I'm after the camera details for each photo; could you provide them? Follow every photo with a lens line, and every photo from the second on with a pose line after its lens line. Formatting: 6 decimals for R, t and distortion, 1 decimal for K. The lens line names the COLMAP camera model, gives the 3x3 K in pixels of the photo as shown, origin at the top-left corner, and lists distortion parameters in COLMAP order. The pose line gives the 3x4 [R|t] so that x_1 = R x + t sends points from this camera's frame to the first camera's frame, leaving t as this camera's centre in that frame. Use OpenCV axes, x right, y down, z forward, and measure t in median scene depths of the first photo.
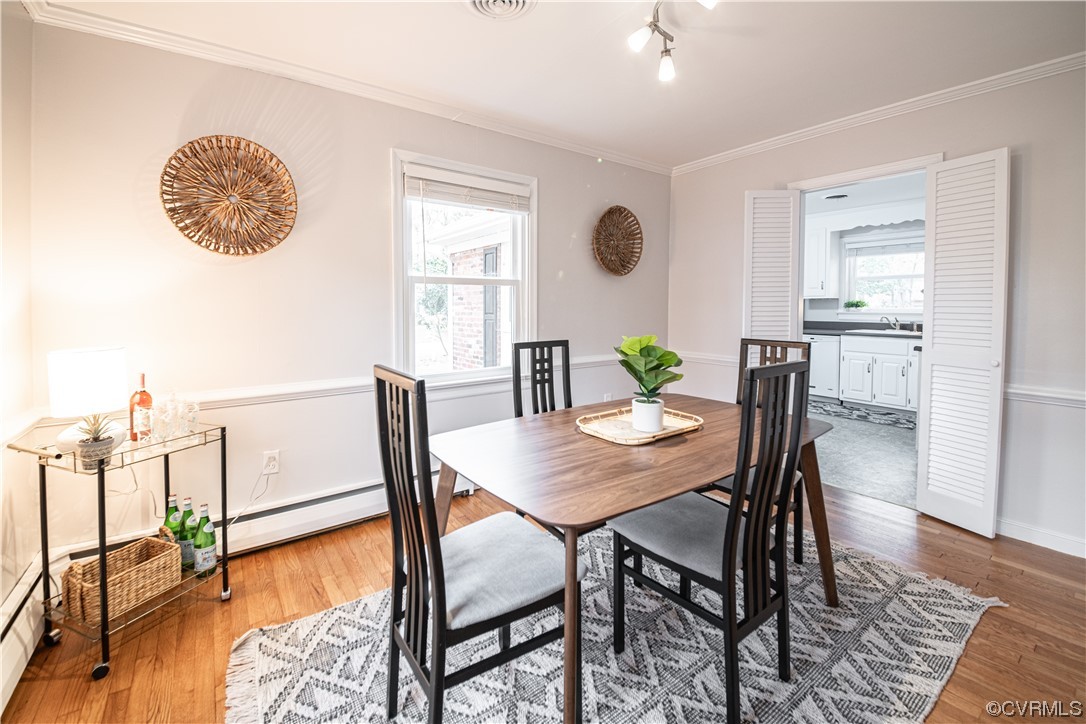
lens RADIAL K [[449.4, 0, 542.1], [0, 449.4, 317.1], [0, 0, 1]] dist [0.000013, -0.007985]
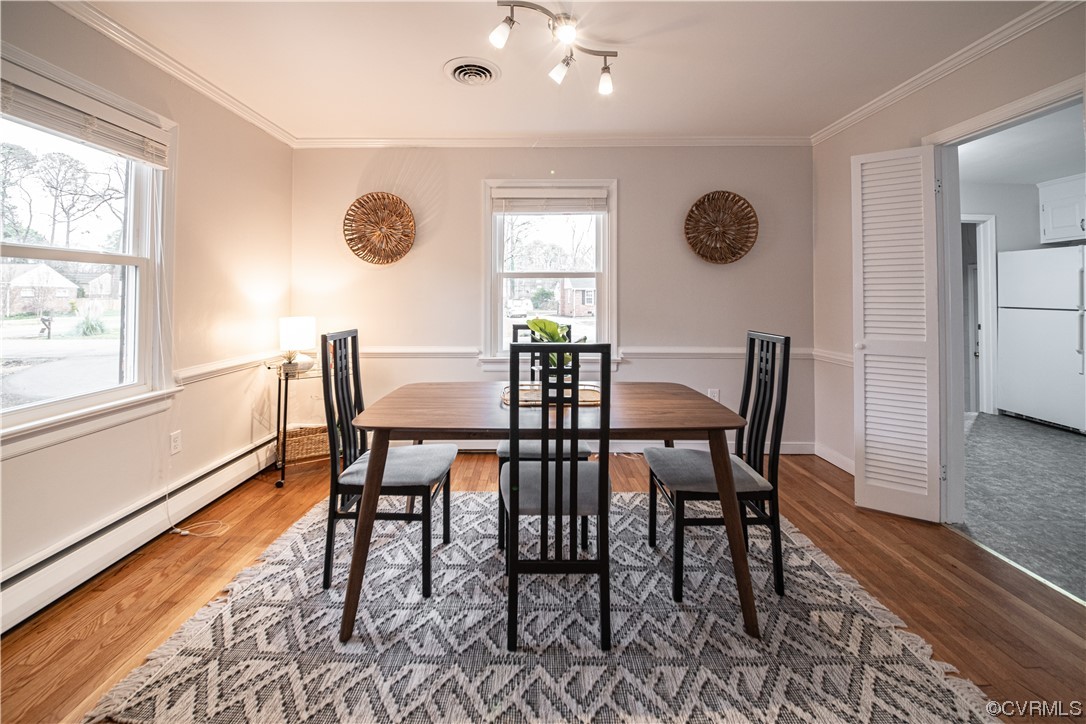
lens RADIAL K [[450.1, 0, 546.6], [0, 450.1, 291.7], [0, 0, 1]] dist [0.030839, -0.017557]
pose [[0.816855, -0.008007, -0.576788, 0.597314], [-0.014880, 0.999278, -0.034946, 0.008563], [0.576652, 0.037128, 0.816146, 0.009994]]
